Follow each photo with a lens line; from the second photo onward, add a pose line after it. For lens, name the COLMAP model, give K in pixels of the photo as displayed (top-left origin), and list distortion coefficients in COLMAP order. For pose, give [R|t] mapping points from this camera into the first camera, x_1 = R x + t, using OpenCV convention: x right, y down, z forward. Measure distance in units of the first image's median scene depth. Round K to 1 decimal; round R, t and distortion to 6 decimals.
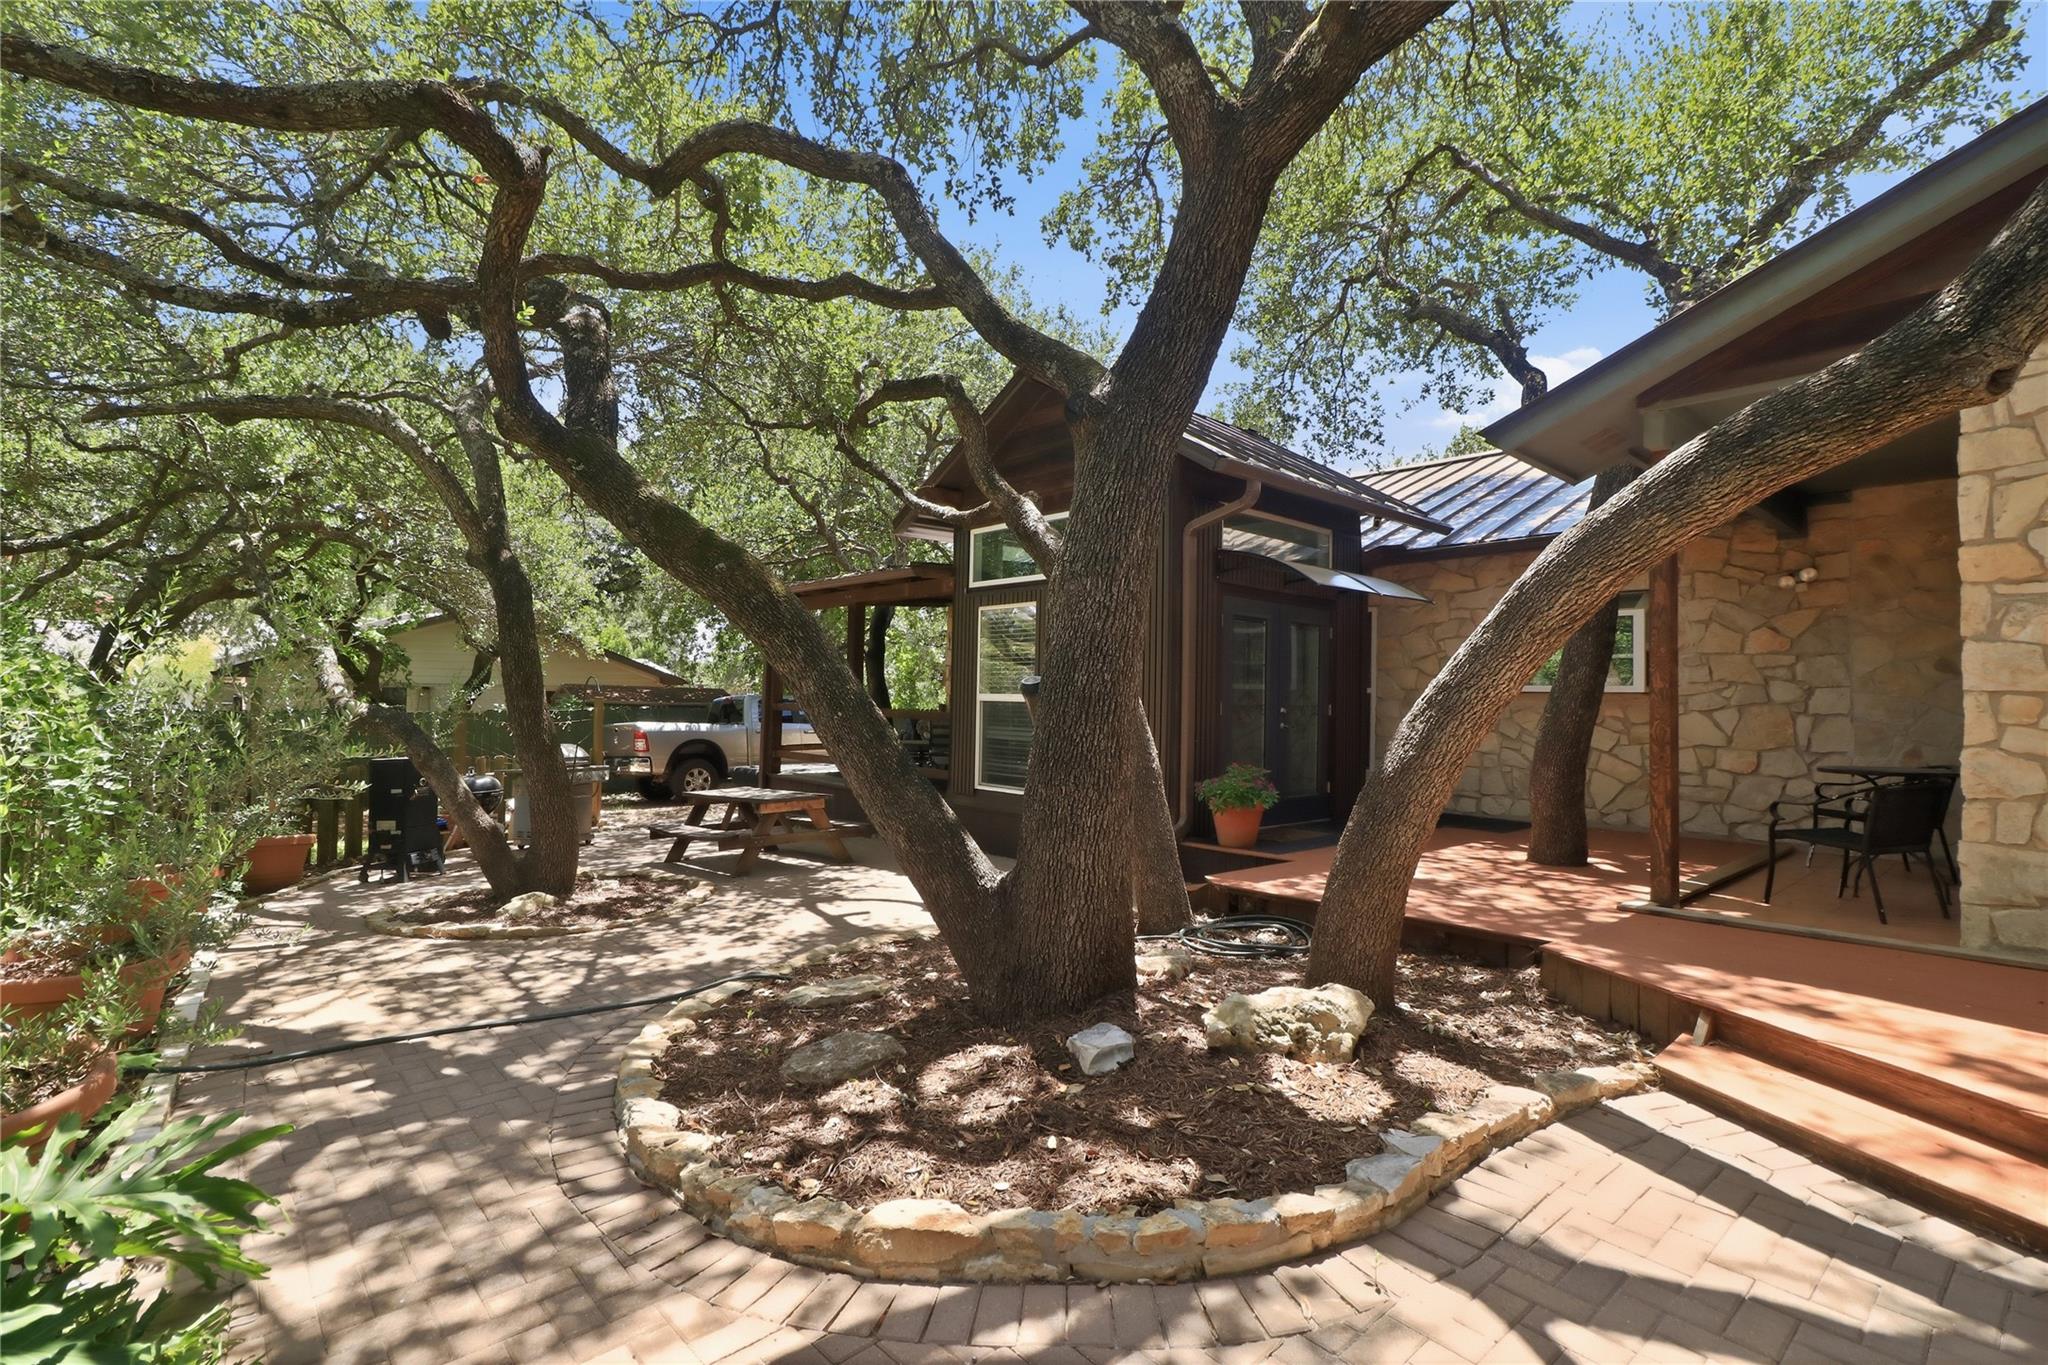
lens RADIAL K [[965.1, 0, 1024.0], [0, 965.1, 682.5], [0, 0, 1]] dist [-0.000366, 0.000712]
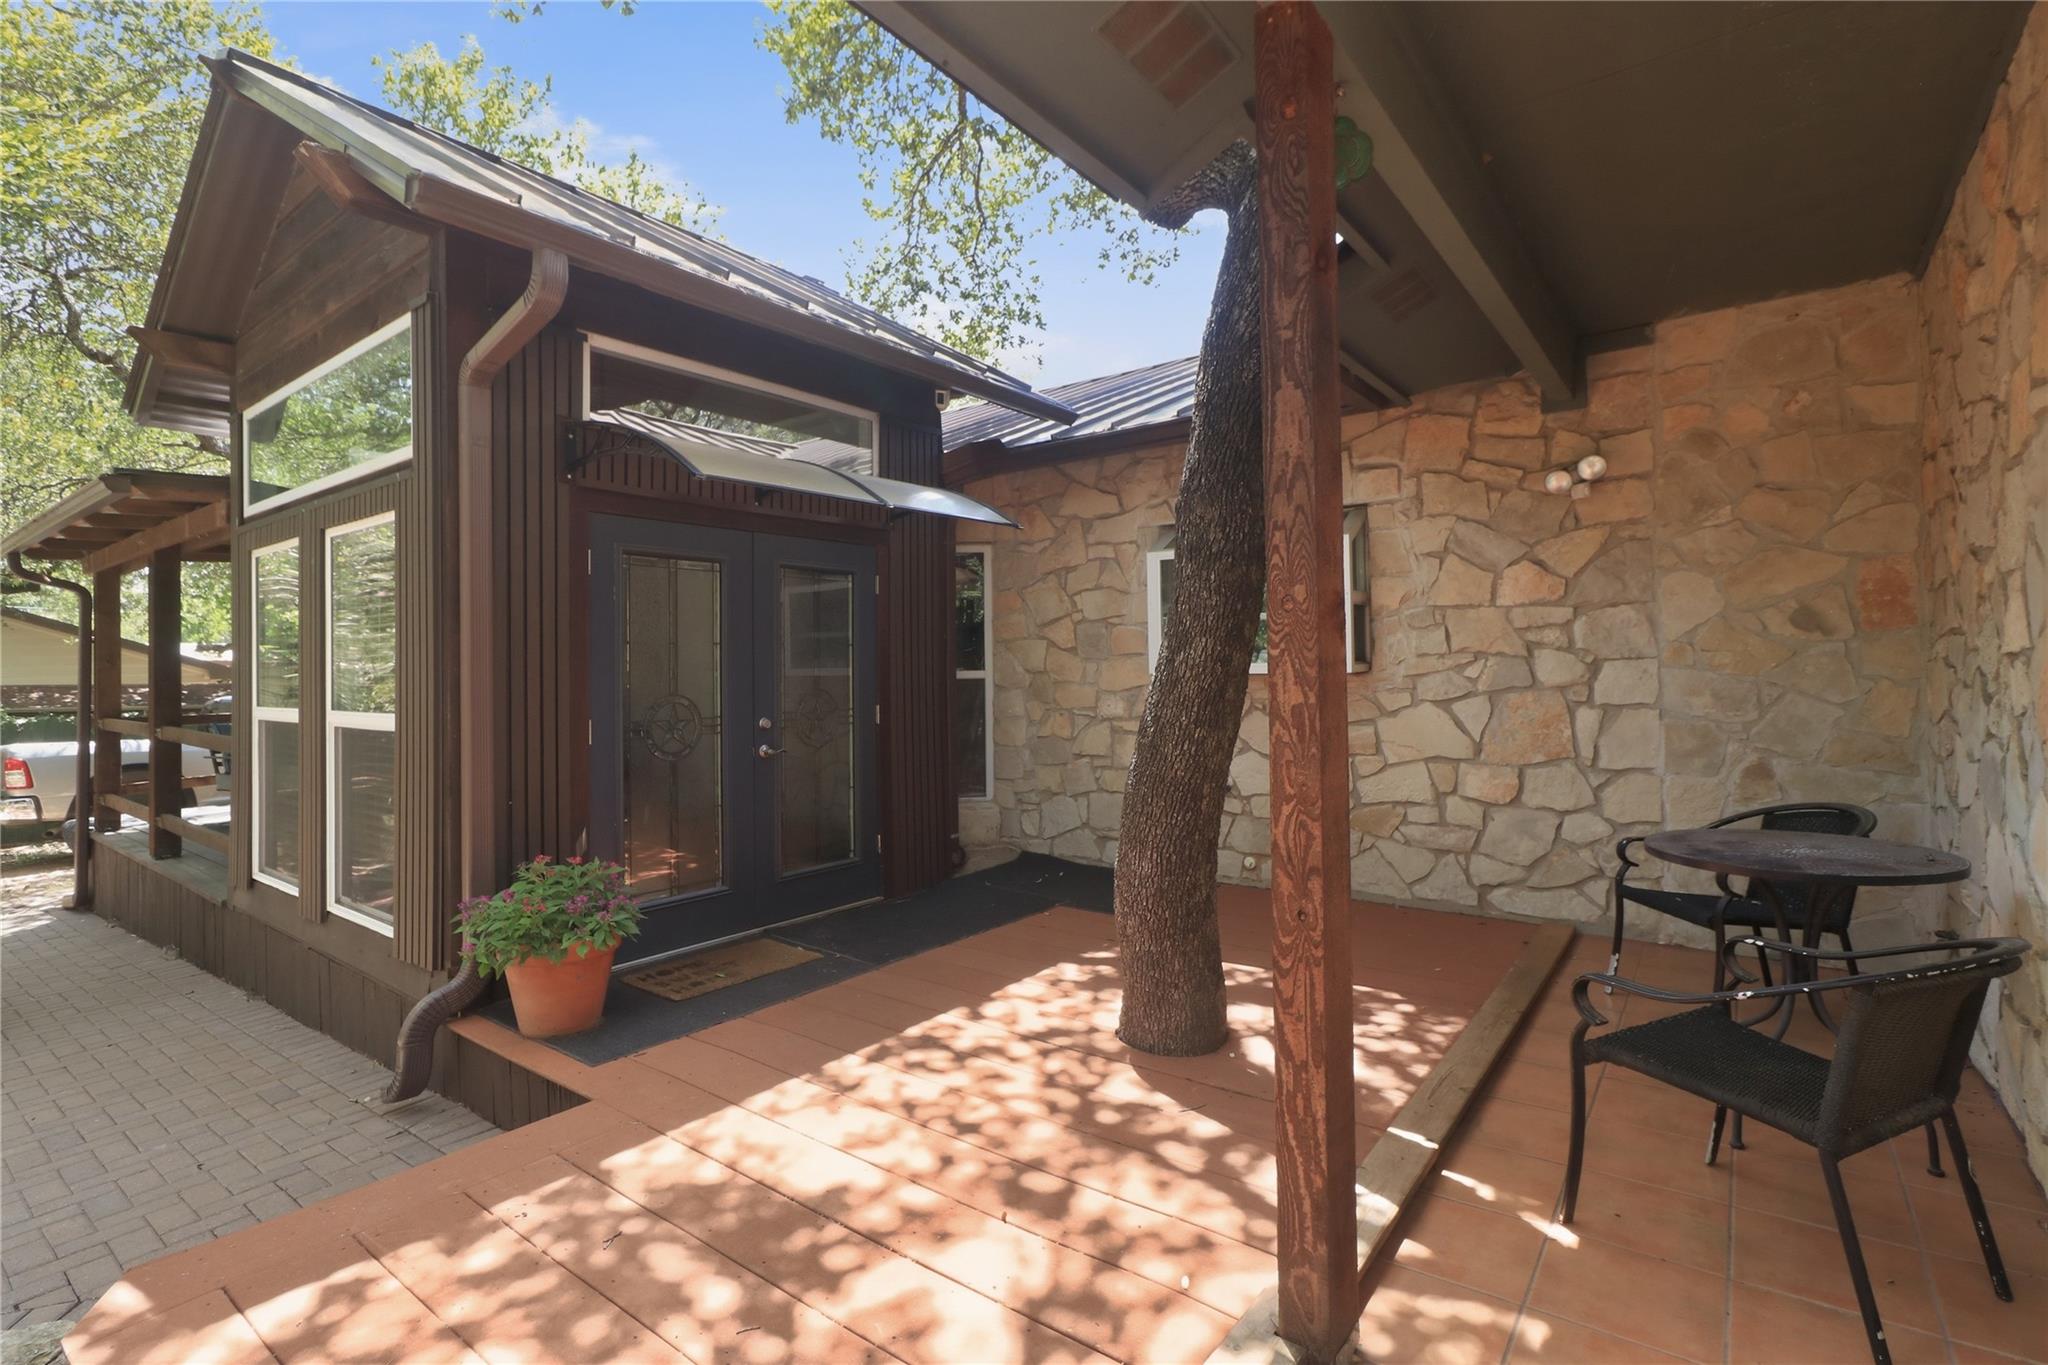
lens RADIAL K [[965.1, 0, 1024.0], [0, 965.1, 682.5], [0, 0, 1]] dist [-0.000366, 0.000712]
pose [[0.979386, -0.038222, 0.198349, 0.329608], [0.030918, 0.998730, 0.039793, -0.014509], [-0.199618, -0.032840, 0.979323, 0.457439]]
